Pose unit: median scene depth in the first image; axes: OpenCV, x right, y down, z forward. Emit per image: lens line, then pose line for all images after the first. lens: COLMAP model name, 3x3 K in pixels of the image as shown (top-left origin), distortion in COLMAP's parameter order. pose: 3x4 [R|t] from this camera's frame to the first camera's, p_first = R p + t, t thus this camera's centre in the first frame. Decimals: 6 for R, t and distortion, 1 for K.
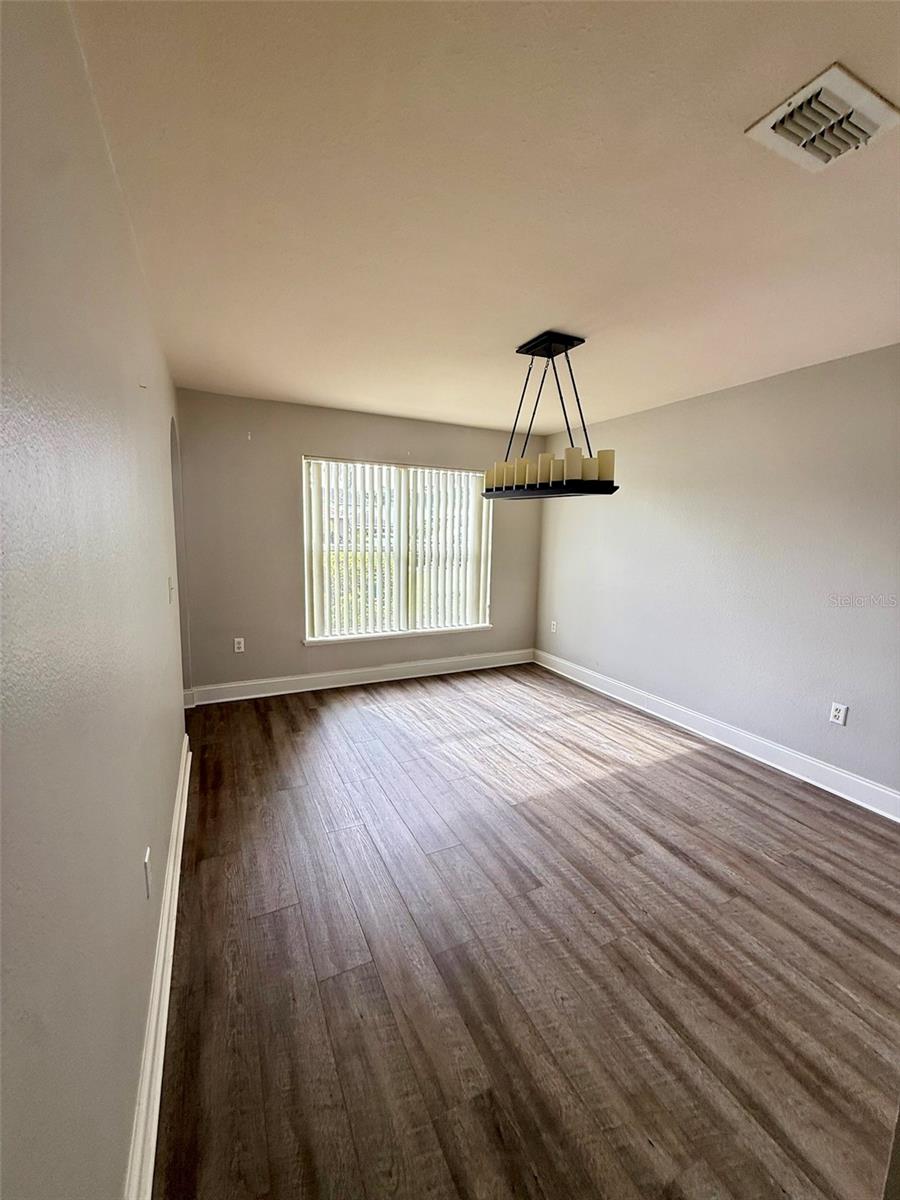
lens RADIAL K [[477.1, 0, 444.0], [0, 477.1, 598.2], [0, 0, 1]] dist [0.004334, 0.000463]
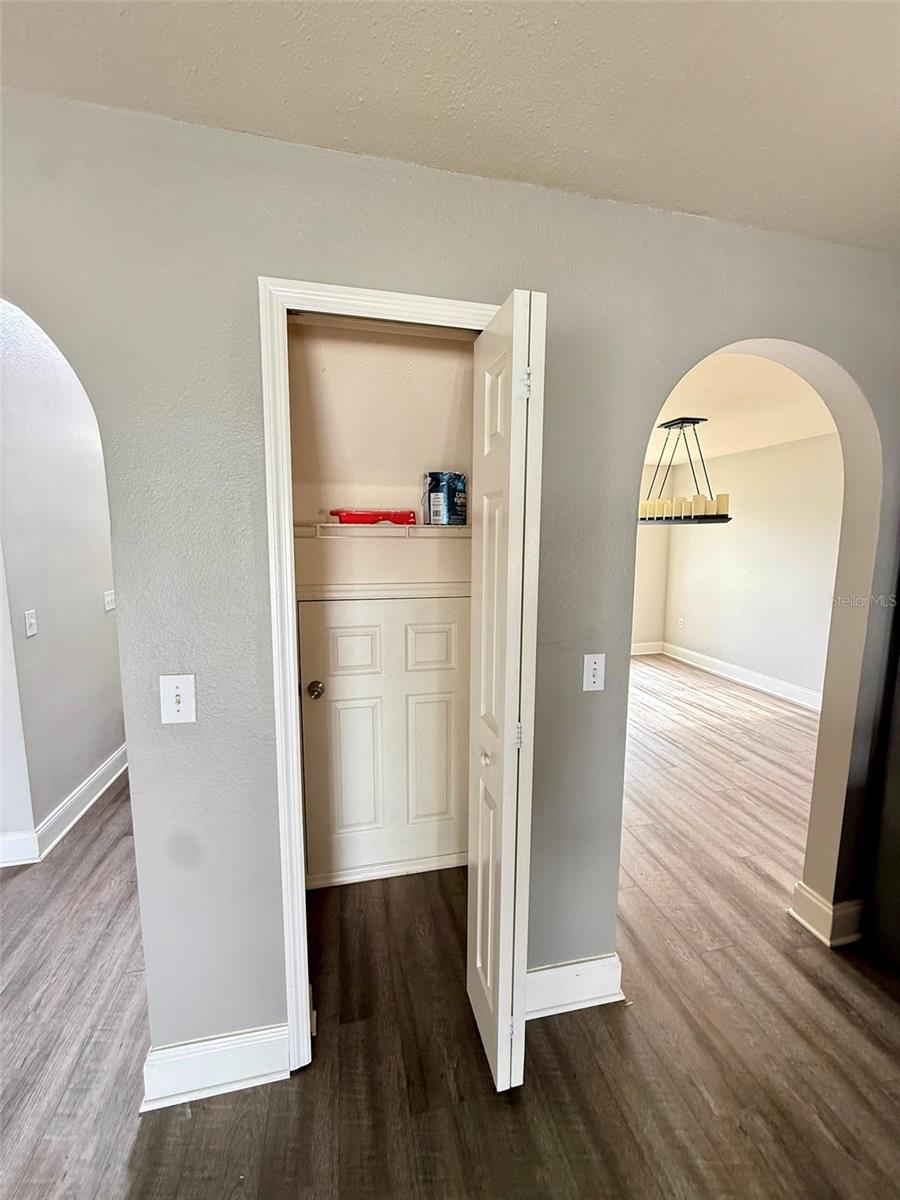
lens RADIAL K [[477.1, 0, 449.3], [0, 477.1, 601.2], [0, 0, 1]] dist [0.004334, 0.000463]
pose [[0.976276, 0.008528, -0.216360, -0.147629], [-0.011794, 0.999835, -0.013809, 0.049227], [0.216207, 0.016033, 0.976216, -0.557269]]
